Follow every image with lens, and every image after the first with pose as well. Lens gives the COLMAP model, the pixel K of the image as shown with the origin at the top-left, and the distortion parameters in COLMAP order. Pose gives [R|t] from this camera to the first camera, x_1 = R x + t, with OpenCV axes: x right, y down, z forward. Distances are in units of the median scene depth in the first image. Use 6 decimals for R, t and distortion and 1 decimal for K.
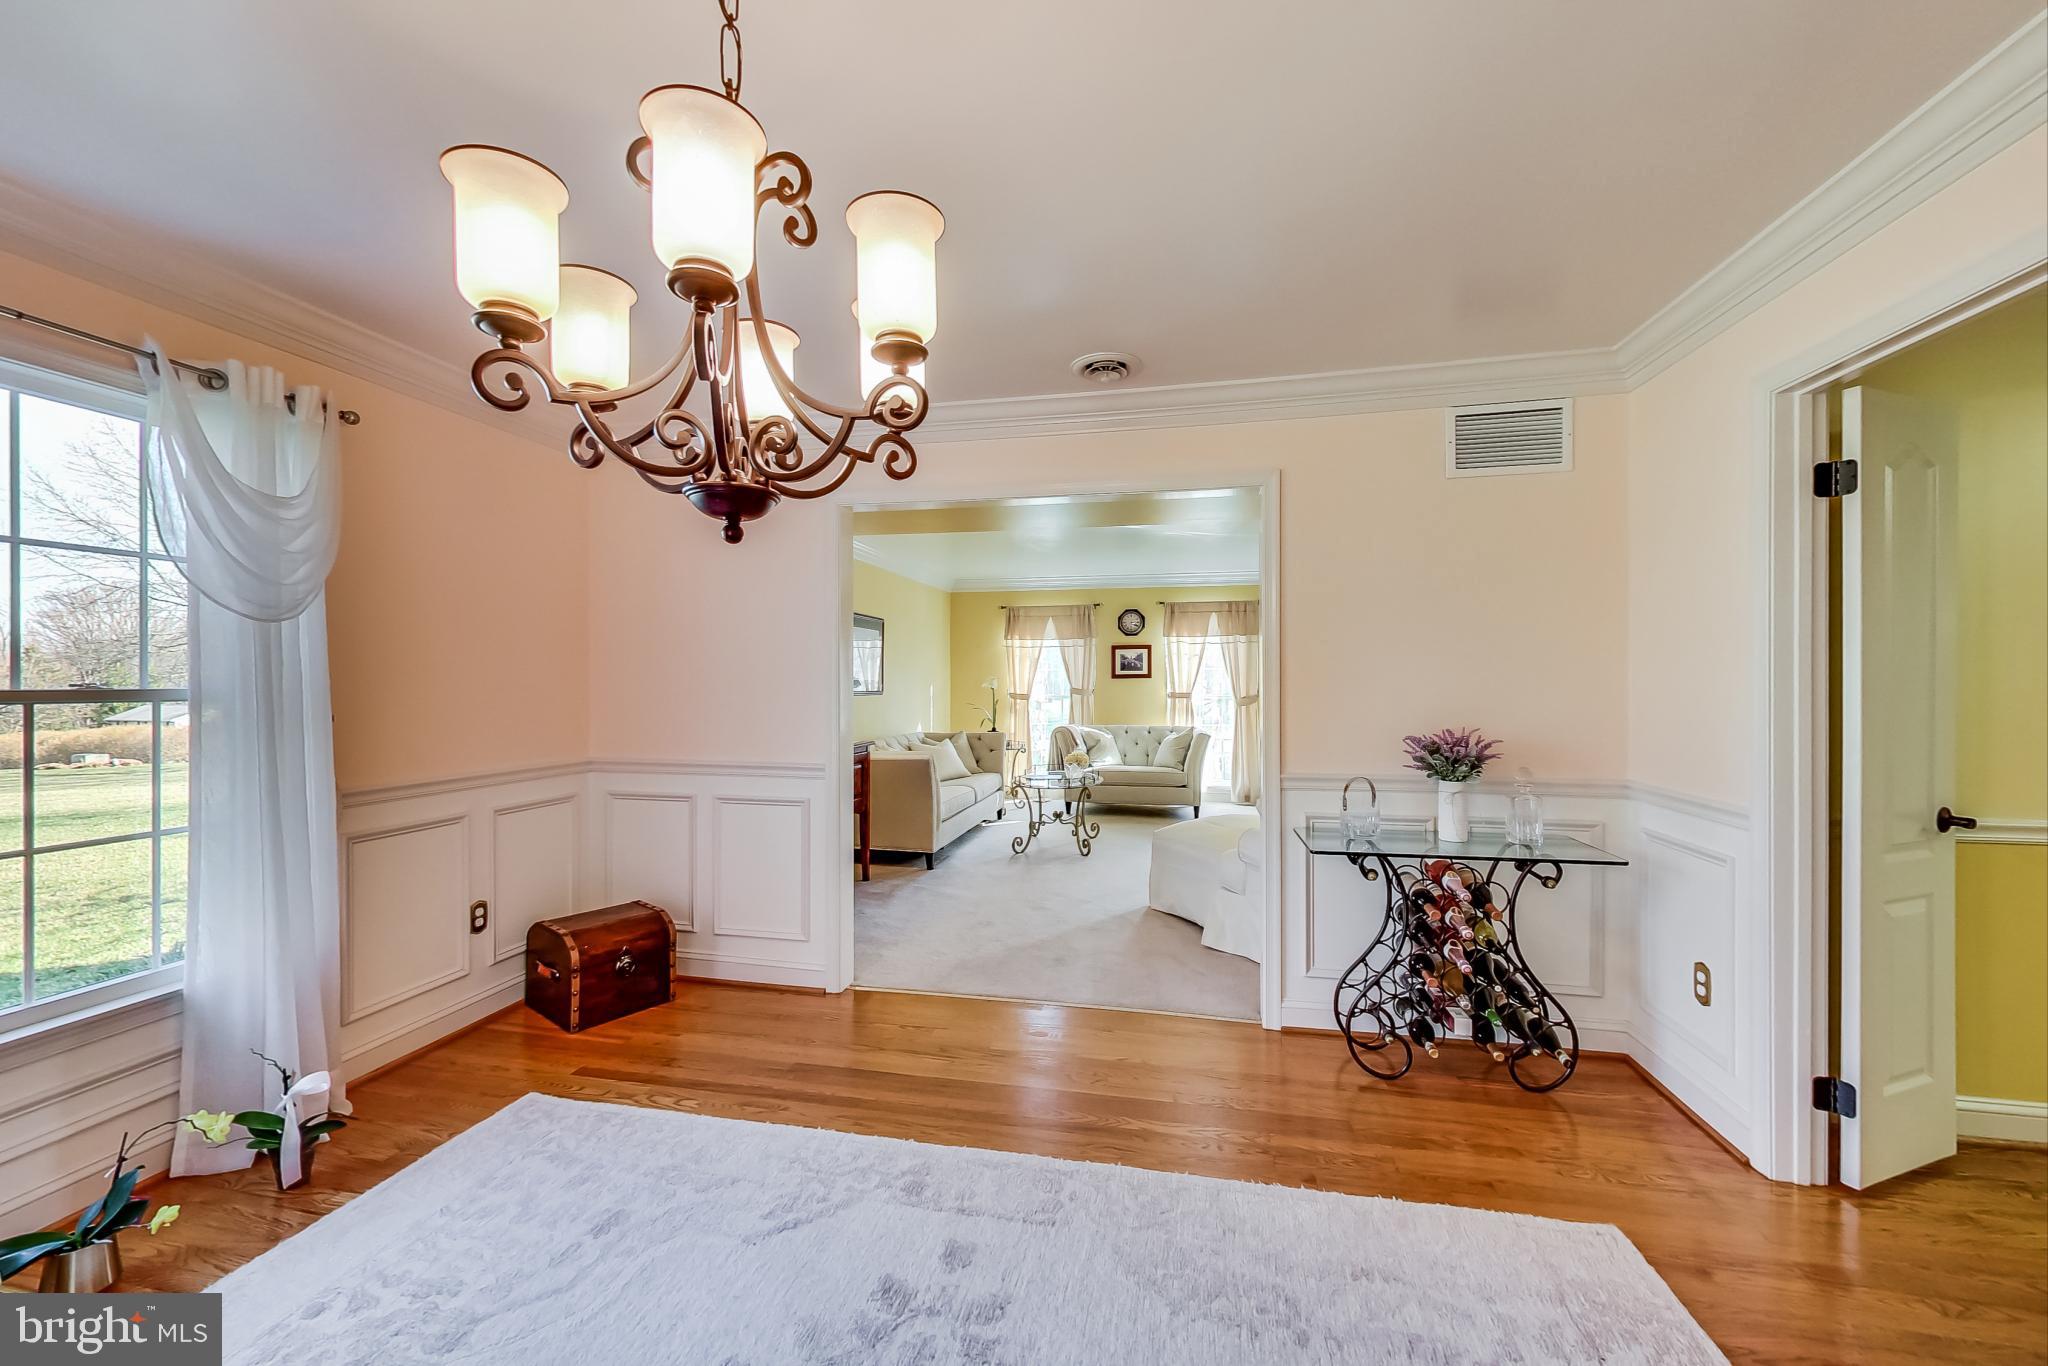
lens RADIAL K [[795.7, 0, 1013.1], [0, 795.7, 679.7], [0, 0, 1]] dist [0.000281, -0.000117]
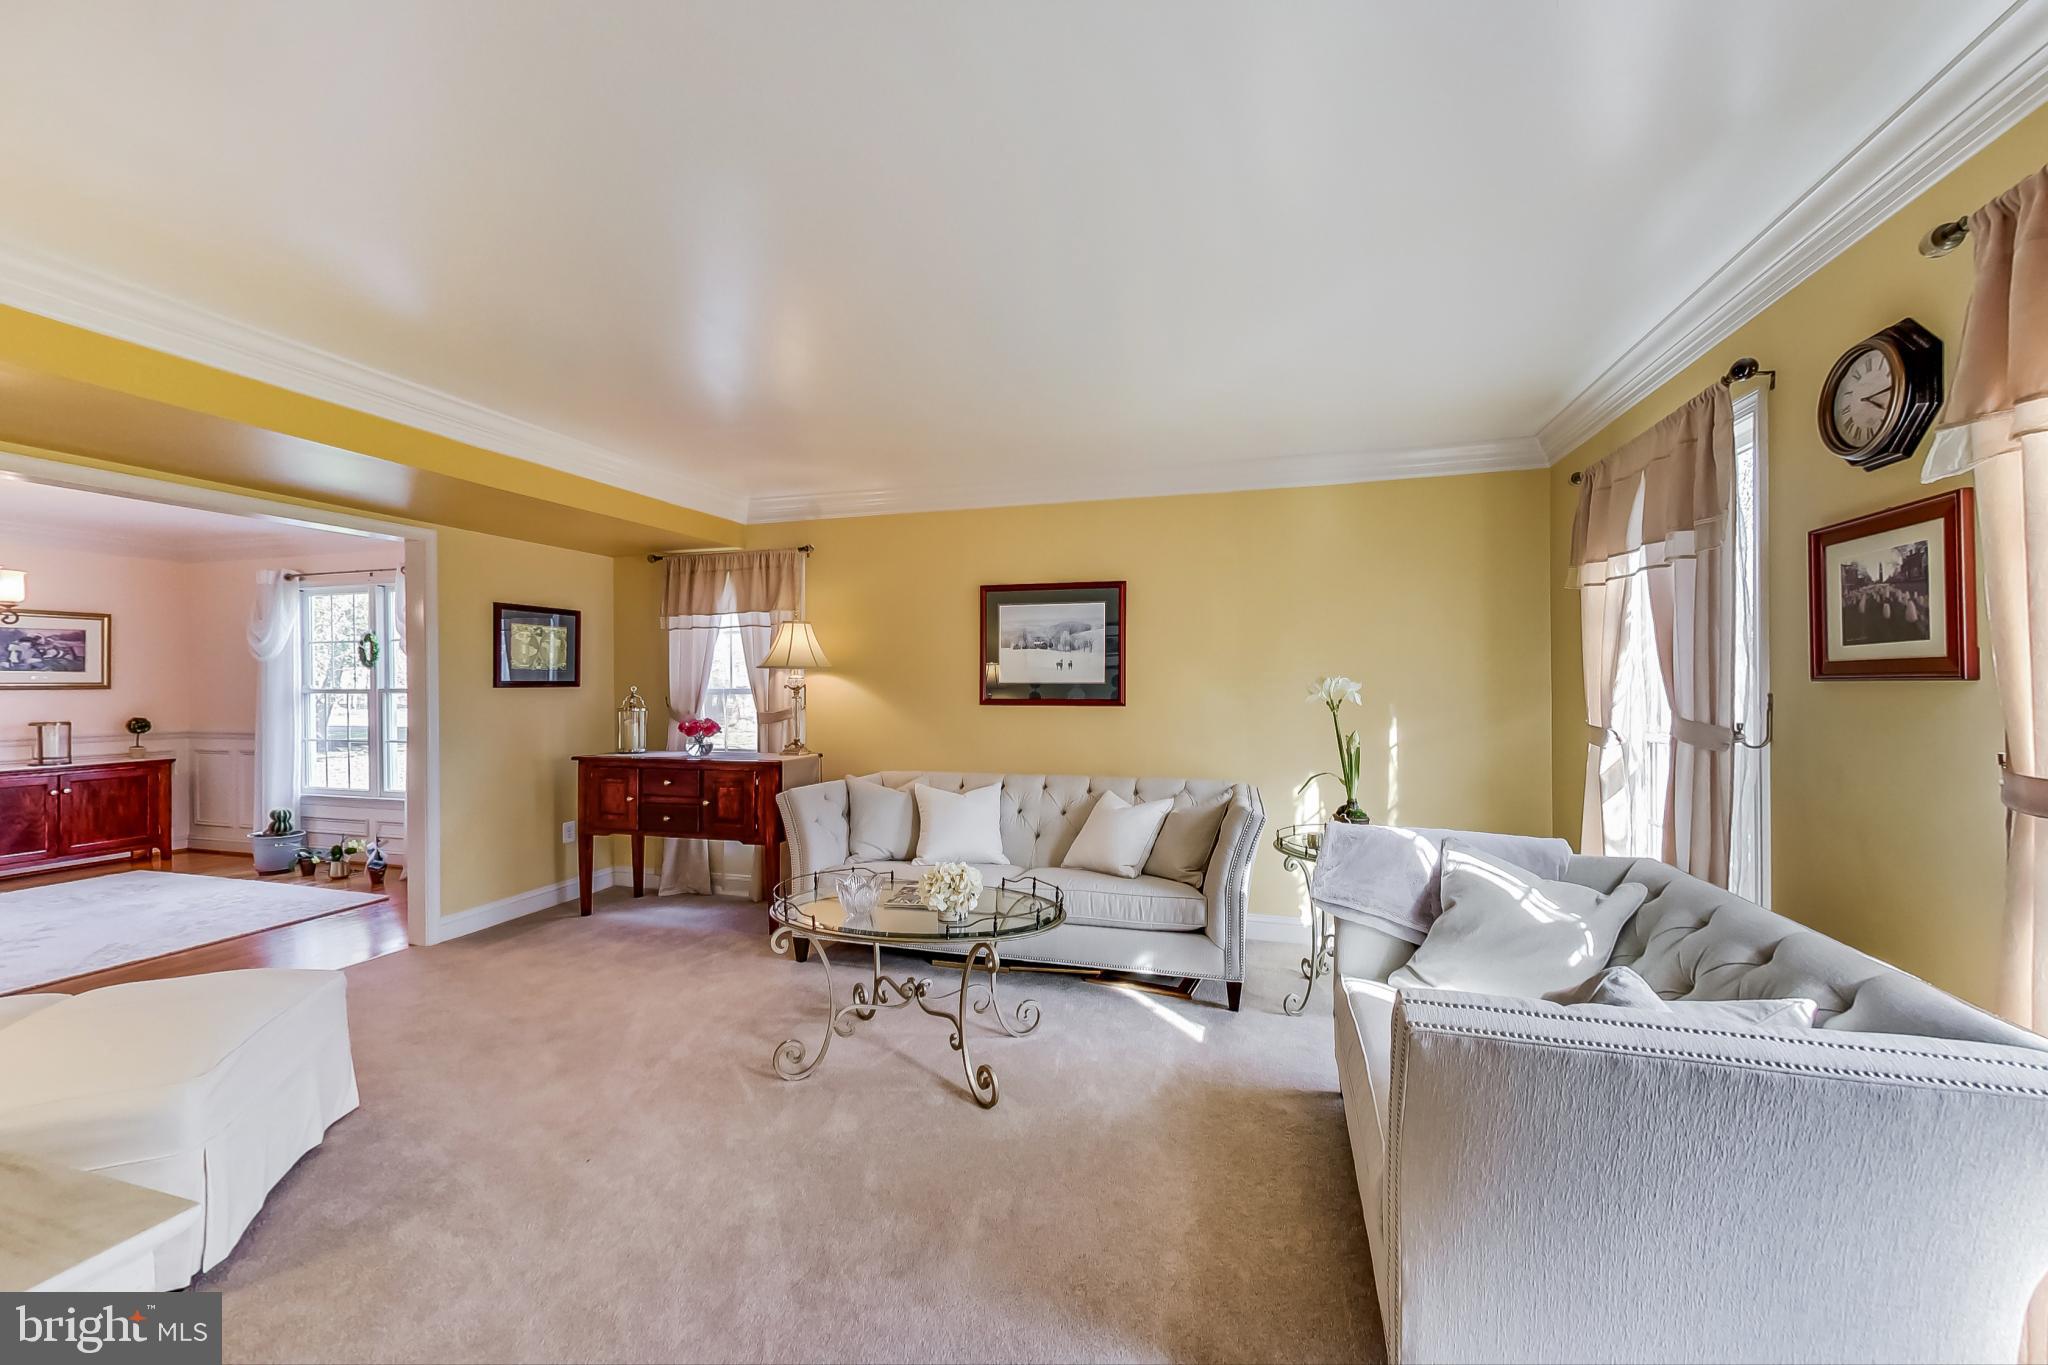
lens RADIAL K [[795.7, 0, 1013.1], [0, 795.7, 679.2], [0, 0, 1]] dist [0.000281, -0.000117]
pose [[-0.081265, 0.001142, -0.996692, 0.396267], [0.003233, 0.999994, 0.000882, -0.002952], [0.996687, -0.003150, -0.081268, 0.870052]]
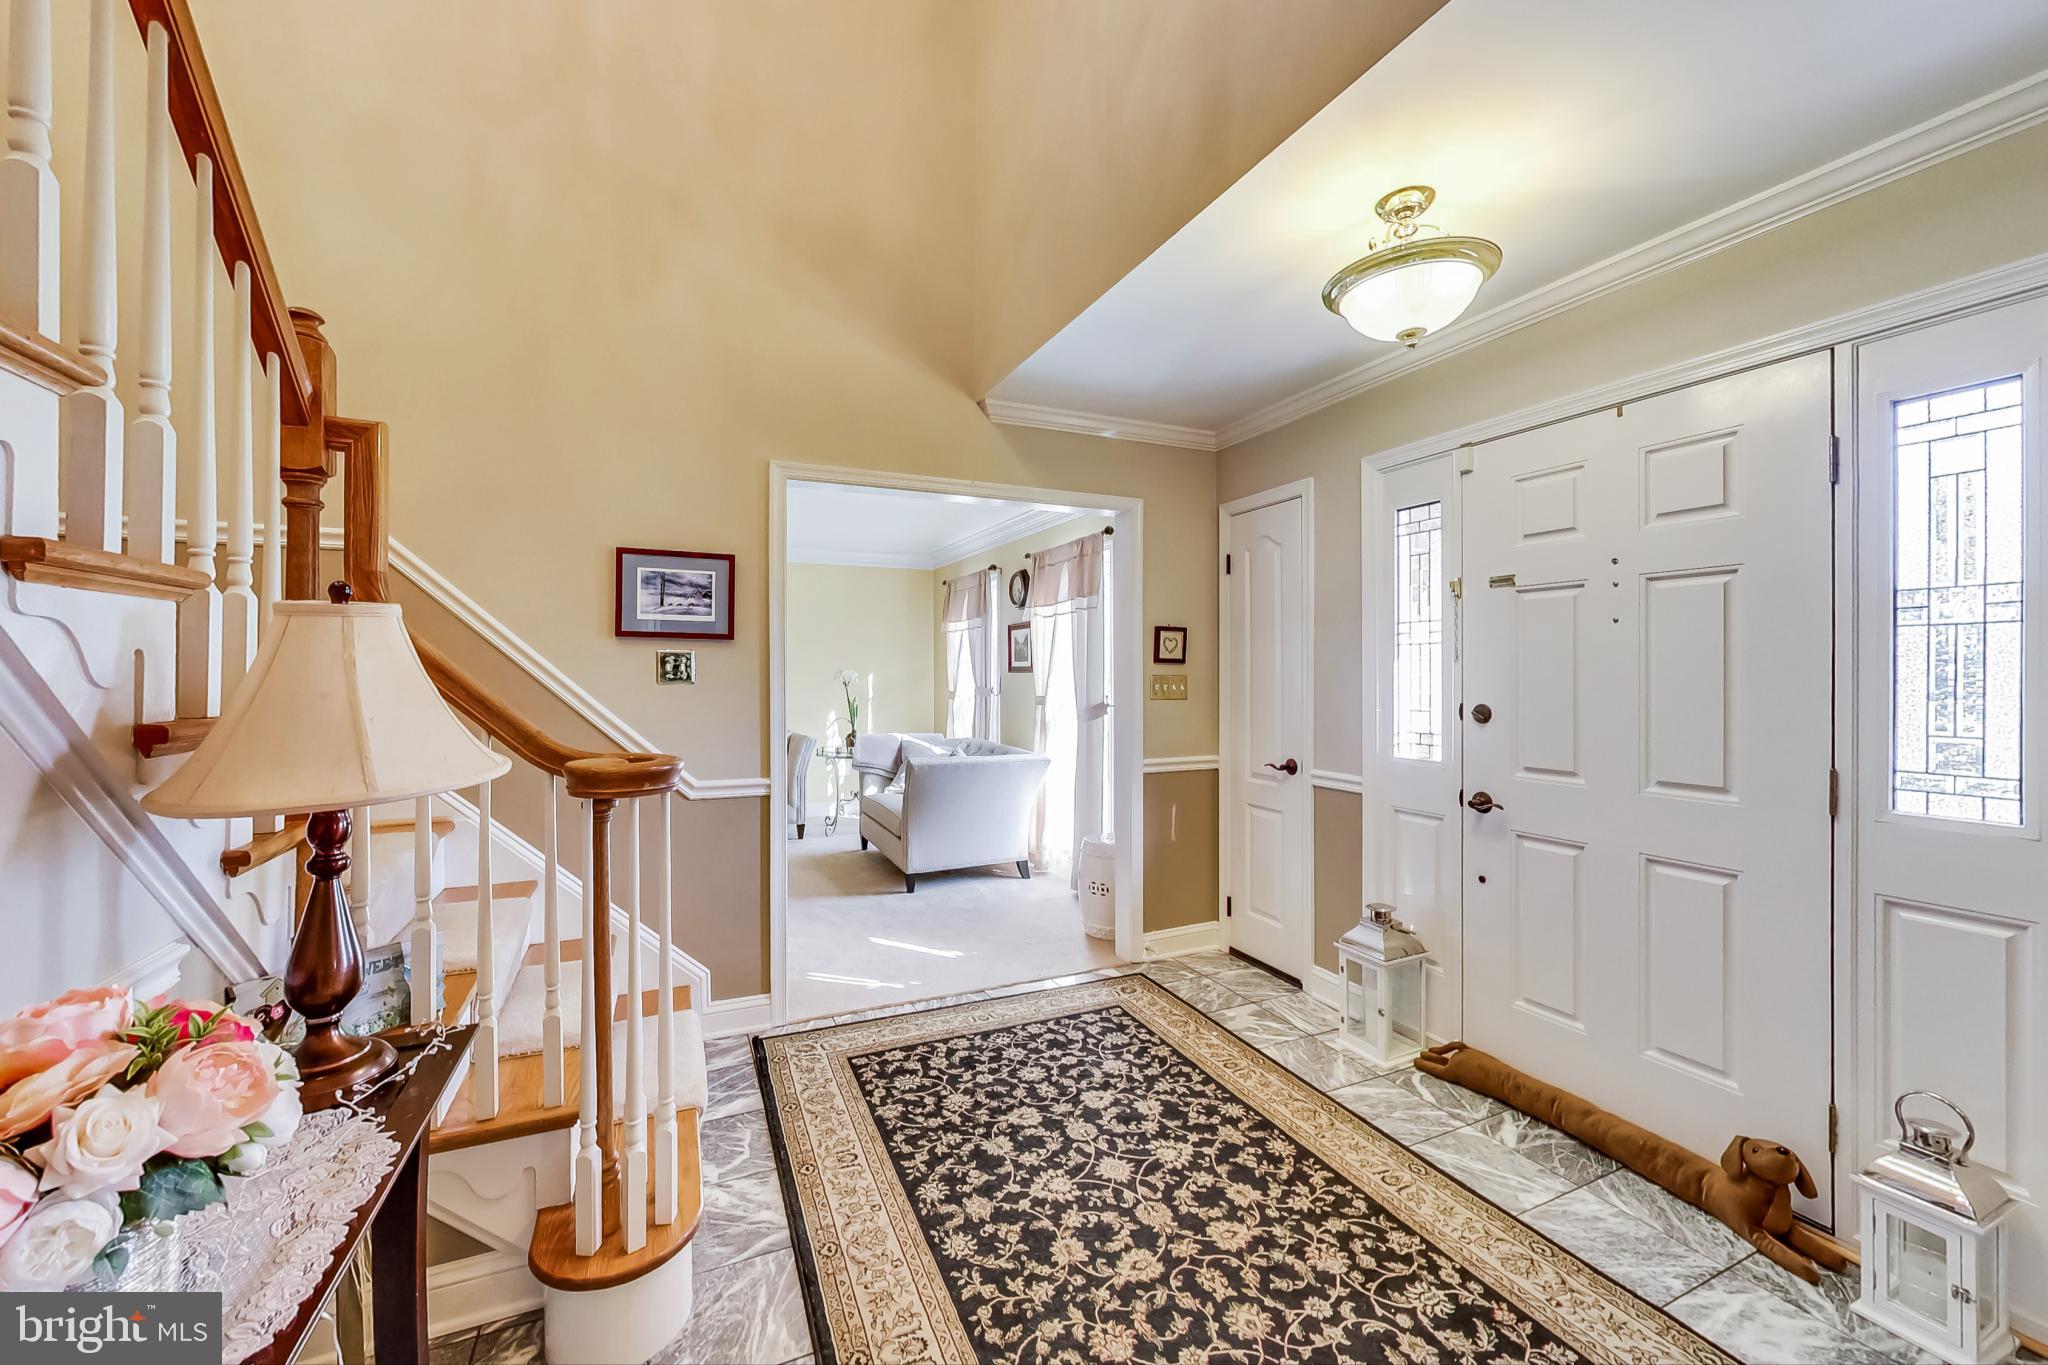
lens RADIAL K [[795.7, 0, 1013.1], [0, 795.7, 679.2], [0, 0, 1]] dist [0.000281, -0.000117]
pose [[0.592502, 0.010767, -0.805497, 0.752912], [-0.006666, 0.999942, 0.008462, -0.001417], [0.805541, 0.000355, 0.592539, 0.644922]]
